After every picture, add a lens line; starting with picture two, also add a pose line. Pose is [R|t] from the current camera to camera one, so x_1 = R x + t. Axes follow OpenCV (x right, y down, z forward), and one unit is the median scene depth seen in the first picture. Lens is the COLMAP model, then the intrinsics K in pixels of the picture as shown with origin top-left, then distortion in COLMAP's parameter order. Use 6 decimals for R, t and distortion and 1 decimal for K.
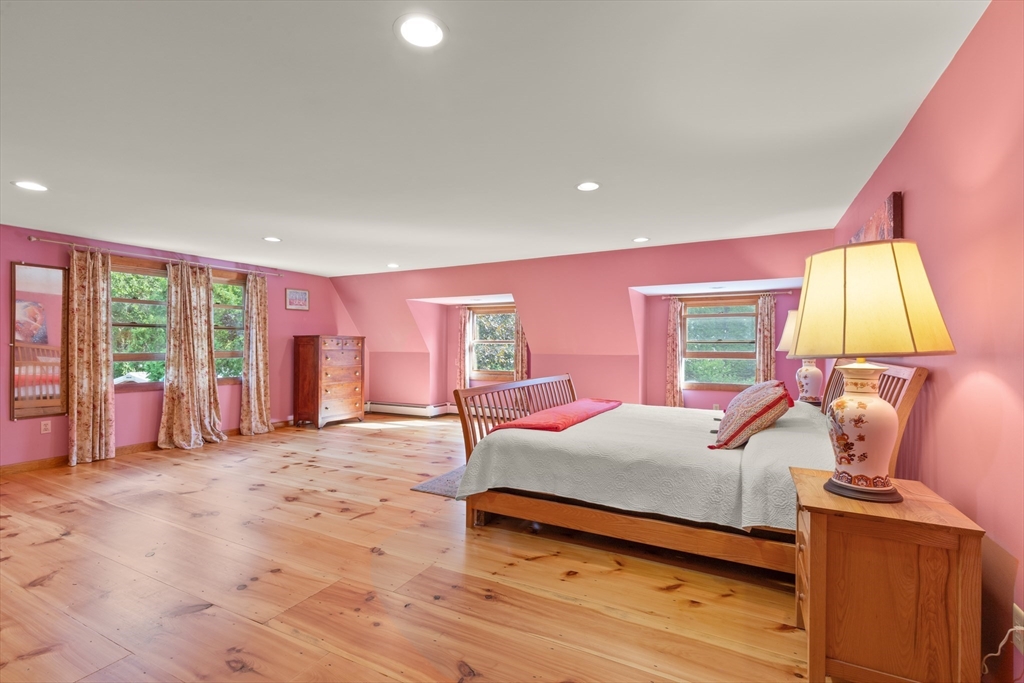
lens RADIAL K [[462.0, 0, 514.6], [0, 462.0, 343.9], [0, 0, 1]] dist [0.000971, -0.000078]
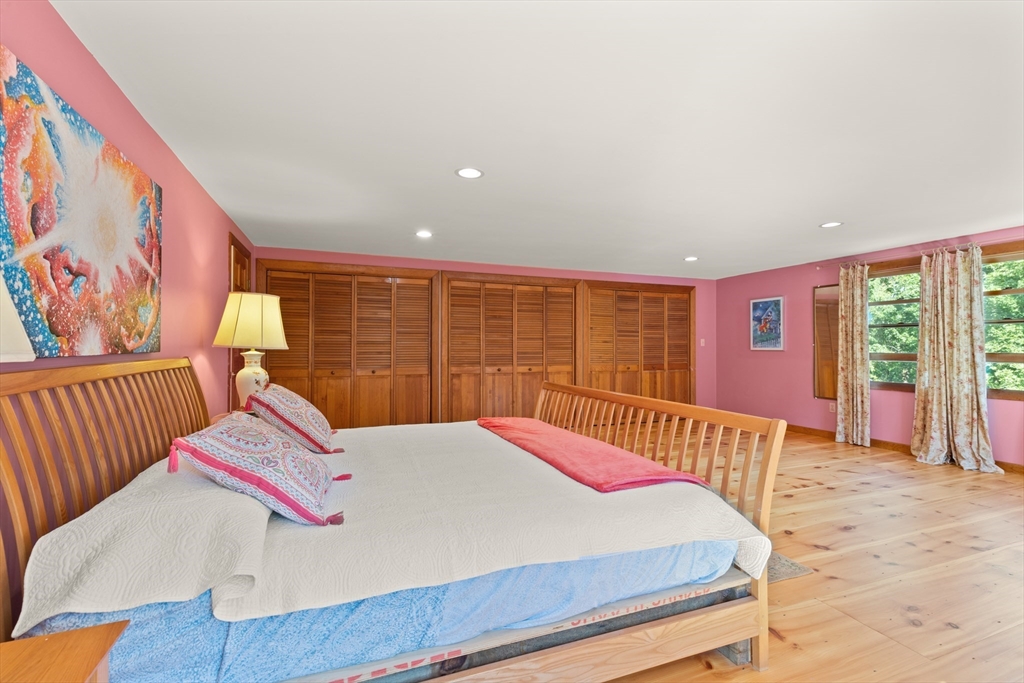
lens RADIAL K [[462.0, 0, 514.6], [0, 462.0, 343.9], [0, 0, 1]] dist [0.000971, -0.000078]
pose [[-0.649108, -0.003178, -0.760690, 0.526405], [-0.002091, 0.999995, -0.002393, 0.004045], [0.760694, 0.000037, -0.649111, 1.077023]]
